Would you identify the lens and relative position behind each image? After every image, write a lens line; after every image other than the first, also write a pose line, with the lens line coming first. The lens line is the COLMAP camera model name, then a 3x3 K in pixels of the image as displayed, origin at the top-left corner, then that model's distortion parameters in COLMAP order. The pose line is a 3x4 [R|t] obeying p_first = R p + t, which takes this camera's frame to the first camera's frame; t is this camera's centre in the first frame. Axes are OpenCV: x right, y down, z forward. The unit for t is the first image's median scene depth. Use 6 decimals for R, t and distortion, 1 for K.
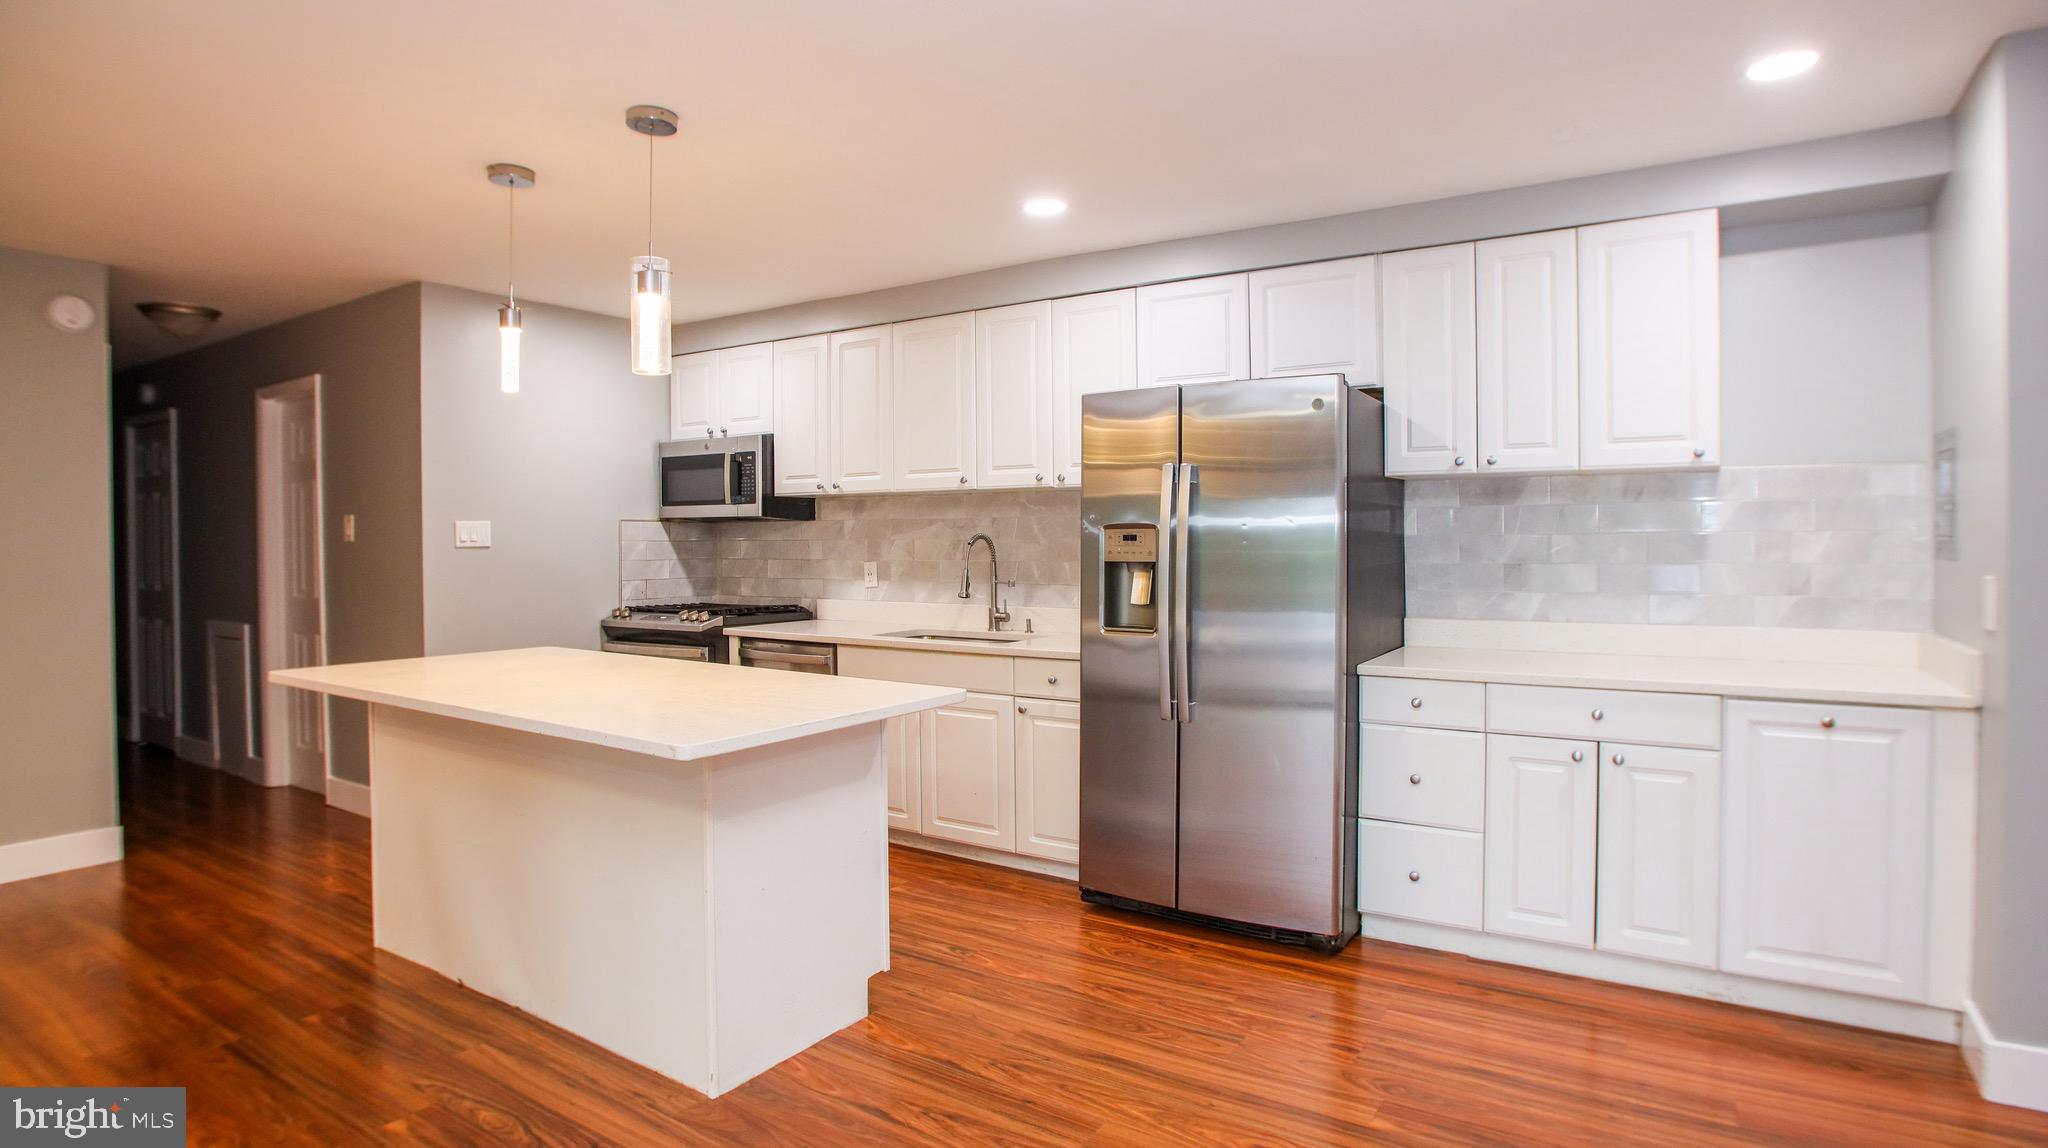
lens RADIAL K [[1053.8, 0, 1034.2], [0, 1053.8, 553.7], [0, 0, 1]] dist [-0.084456, 0.034183]
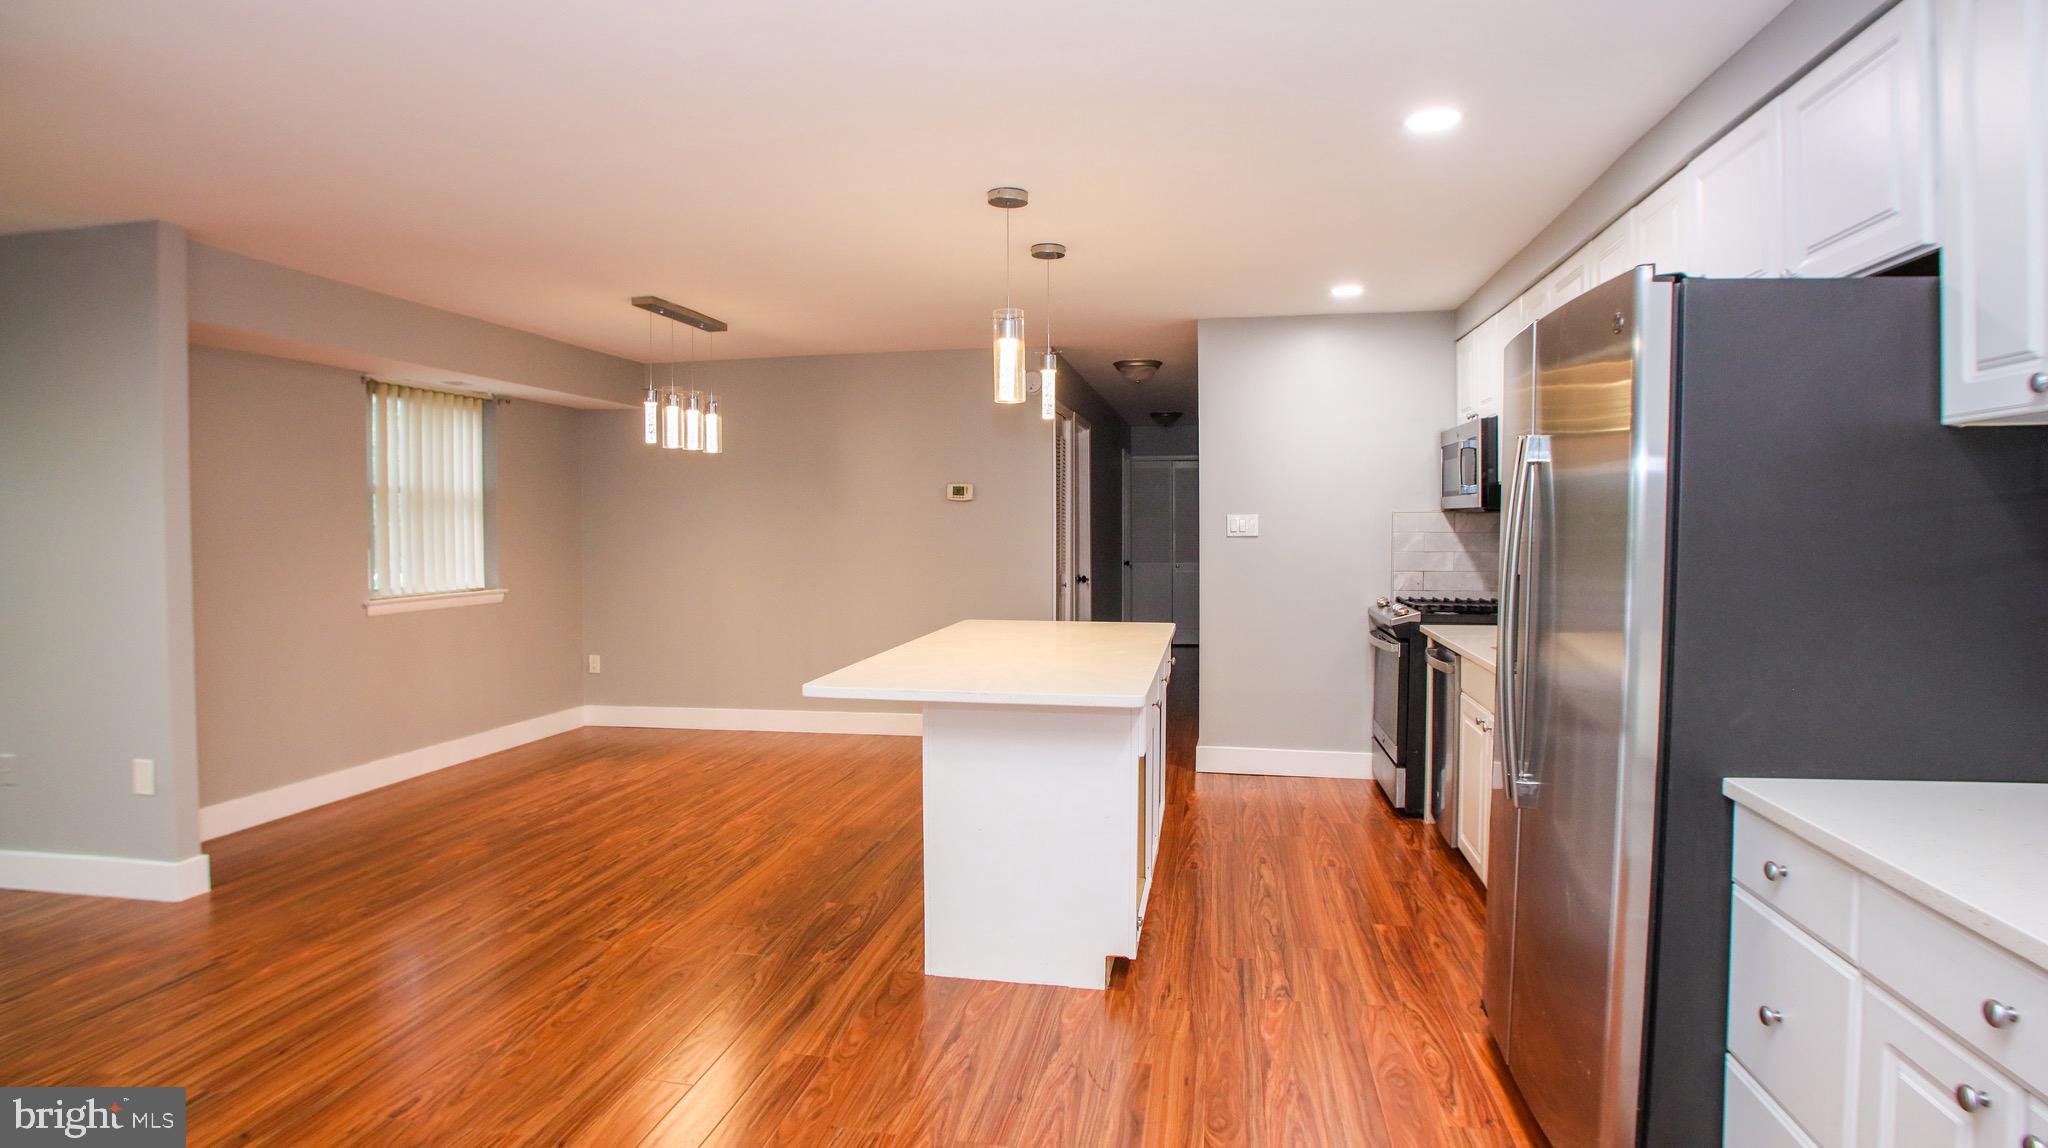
lens RADIAL K [[1053.8, 0, 1034.2], [0, 1053.8, 553.7], [0, 0, 1]] dist [-0.084456, 0.034183]
pose [[0.381479, 0.031728, -0.923833, 0.470792], [-0.013983, 0.999494, 0.028553, -0.017445], [0.924272, 0.002025, 0.381730, 0.318818]]
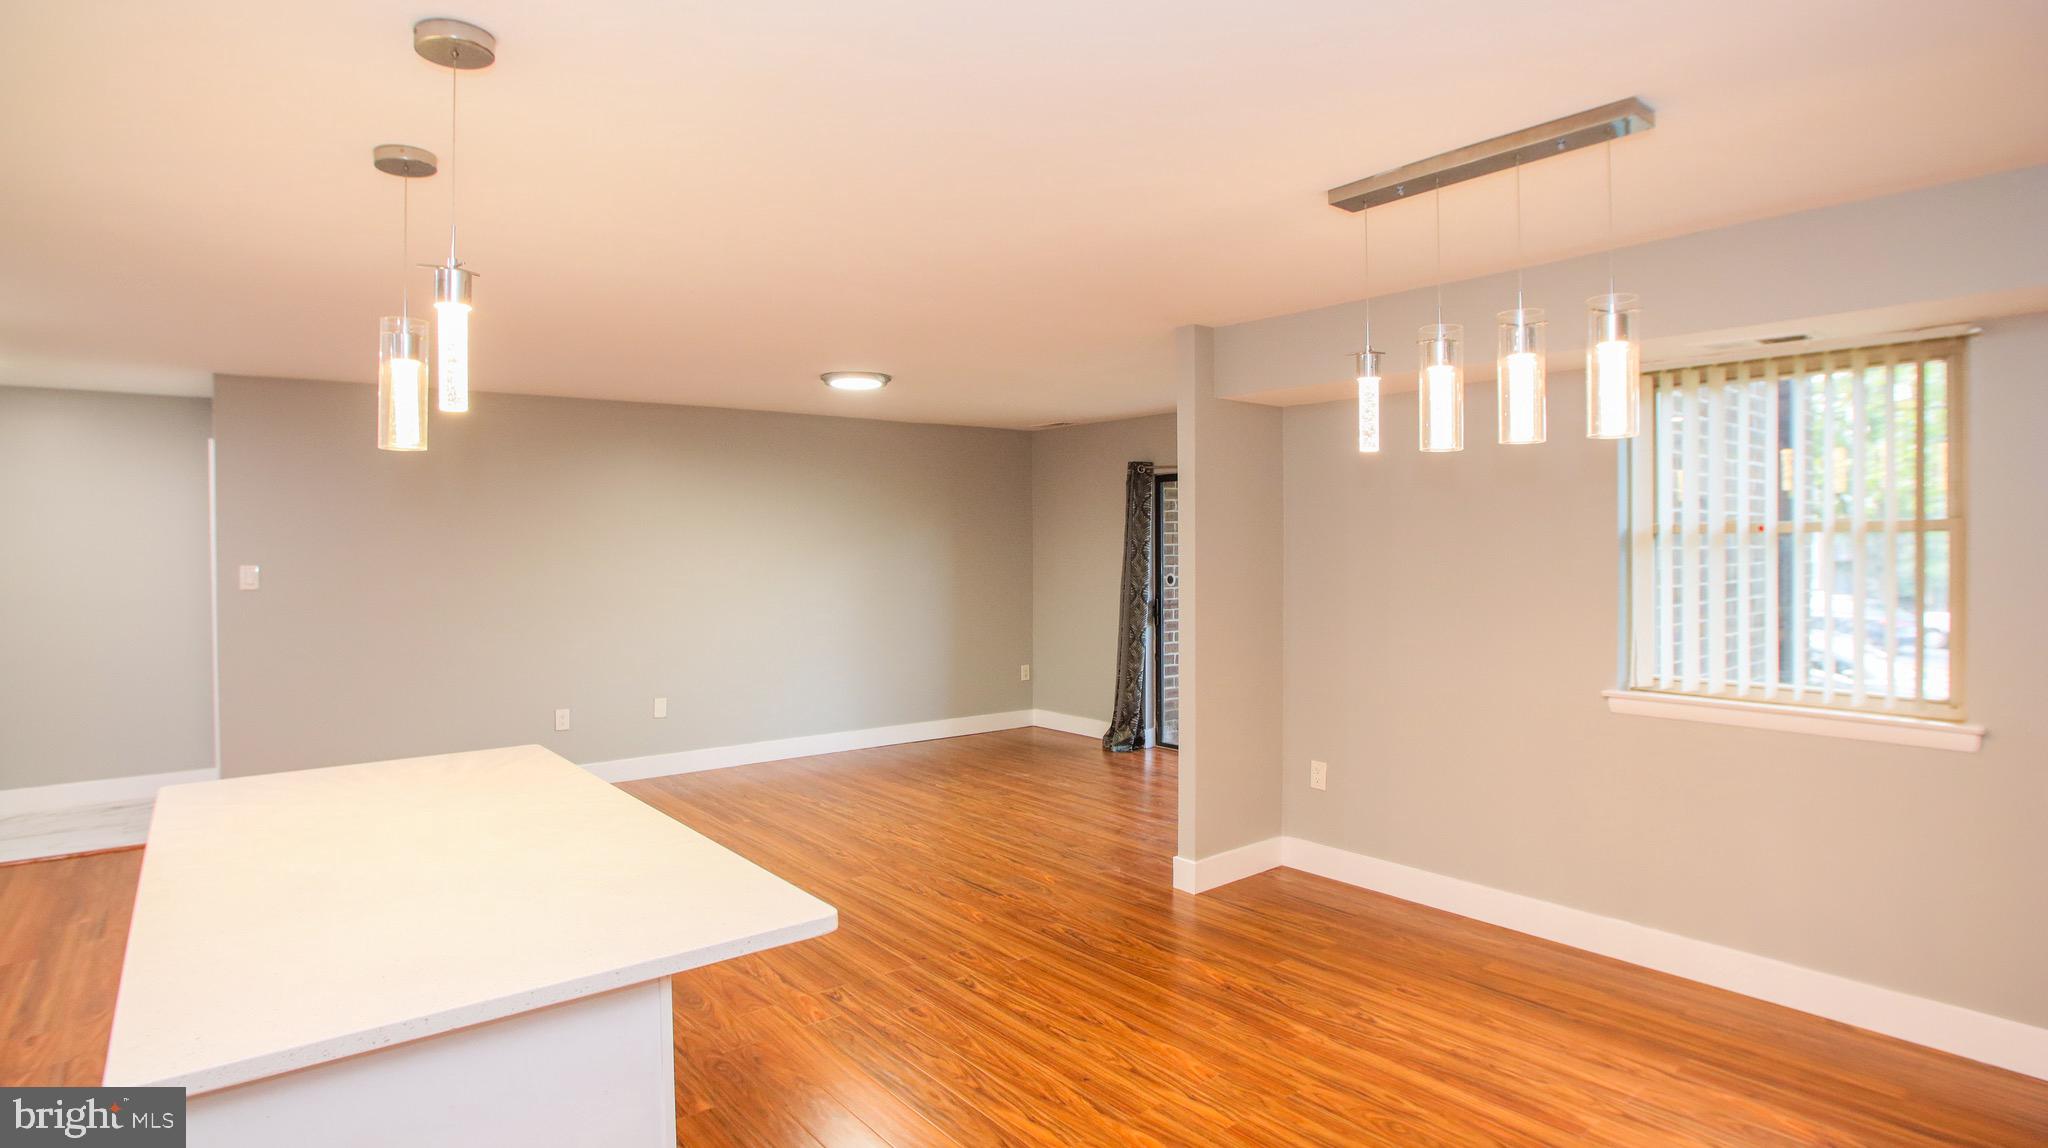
lens RADIAL K [[1053.8, 0, 1034.2], [0, 1053.8, 553.7], [0, 0, 1]] dist [-0.084456, 0.034183]
pose [[-0.949089, 0.008826, 0.314885, -0.666510], [0.017103, 0.999577, 0.023532, -0.055541], [-0.314544, 0.027720, -0.948838, 0.962336]]
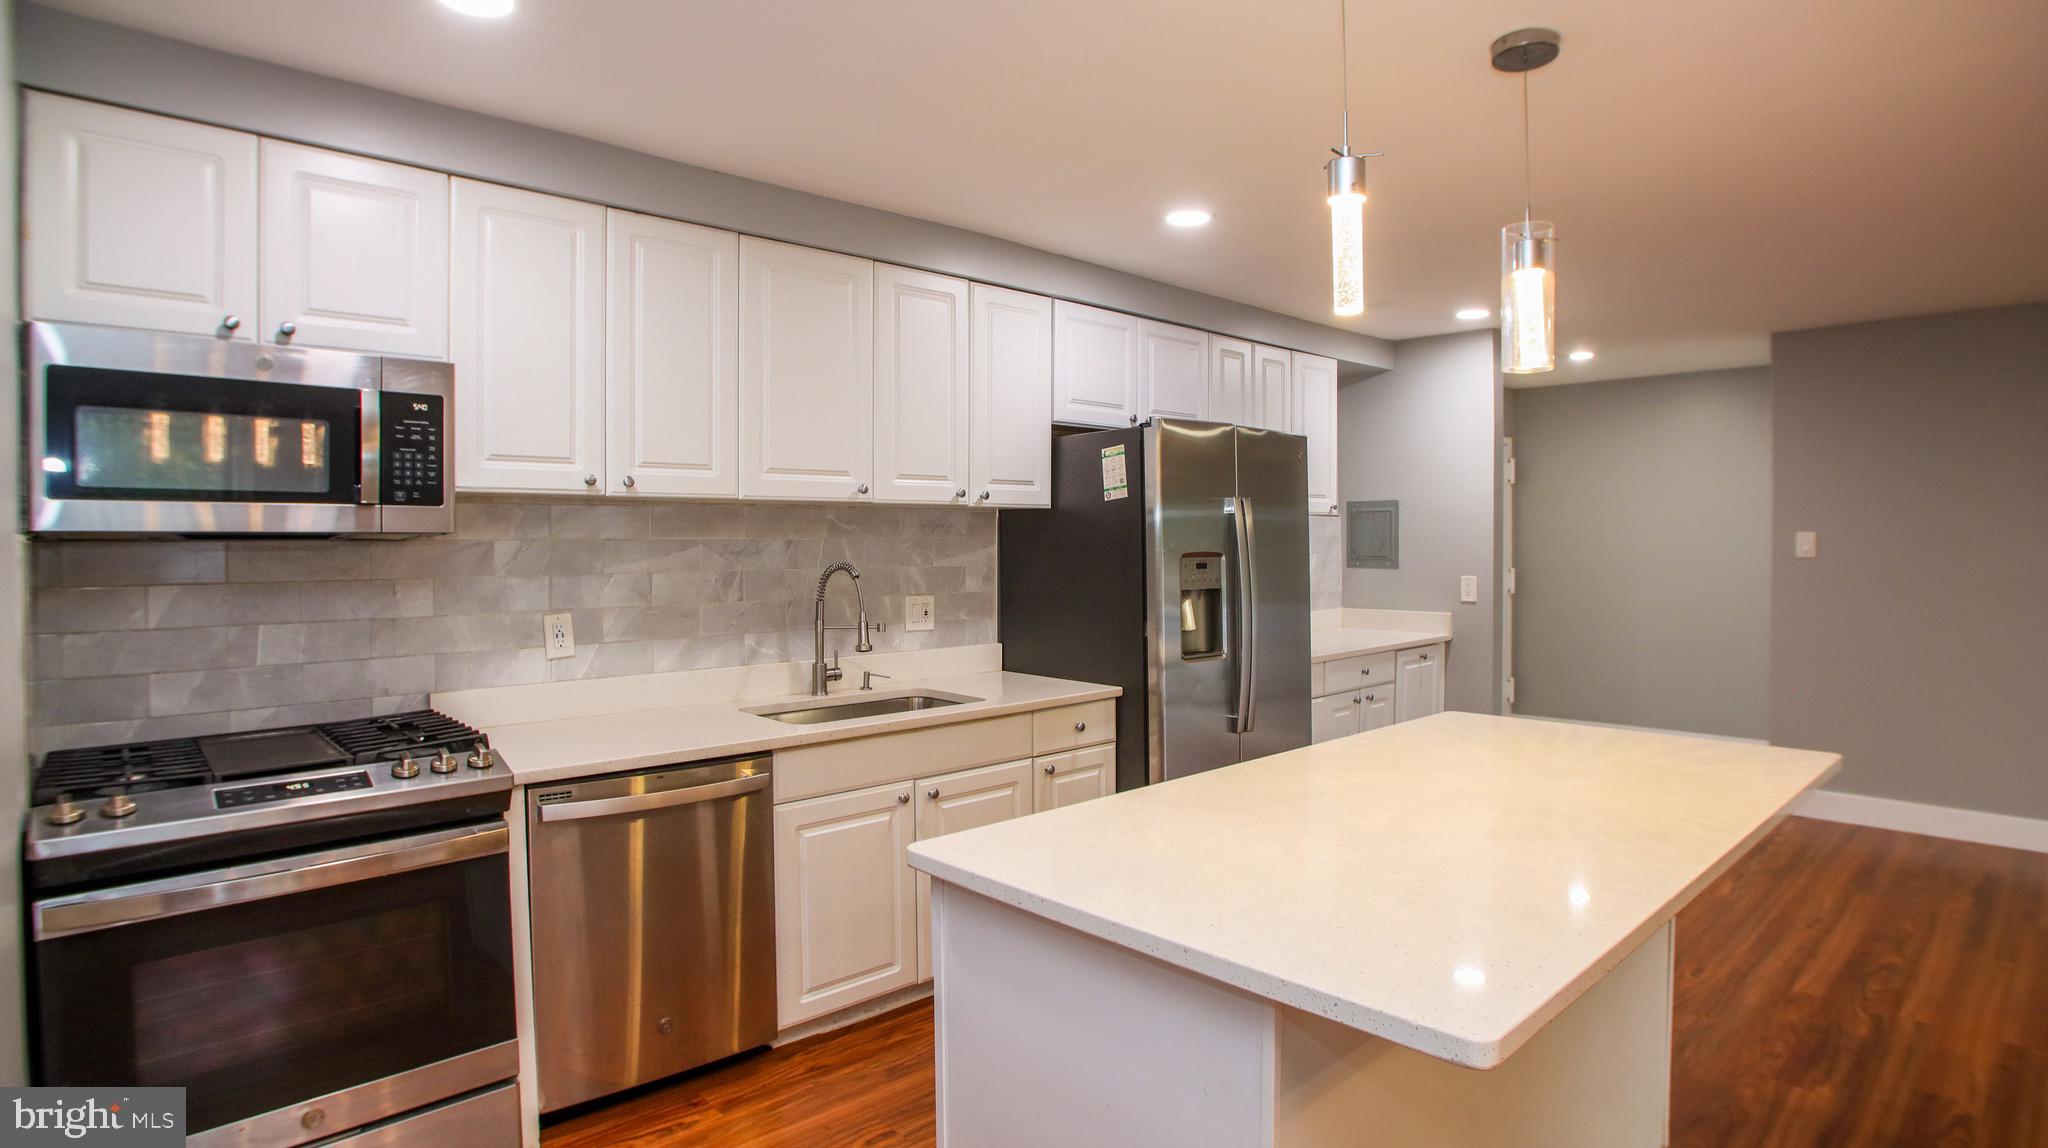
lens RADIAL K [[1053.8, 0, 1034.2], [0, 1053.8, 553.7], [0, 0, 1]] dist [-0.084456, 0.034183]
pose [[0.248099, -0.009699, 0.968686, -0.708850], [0.015805, 0.999857, 0.005964, -0.026826], [-0.968606, 0.013830, 0.248217, 0.680625]]
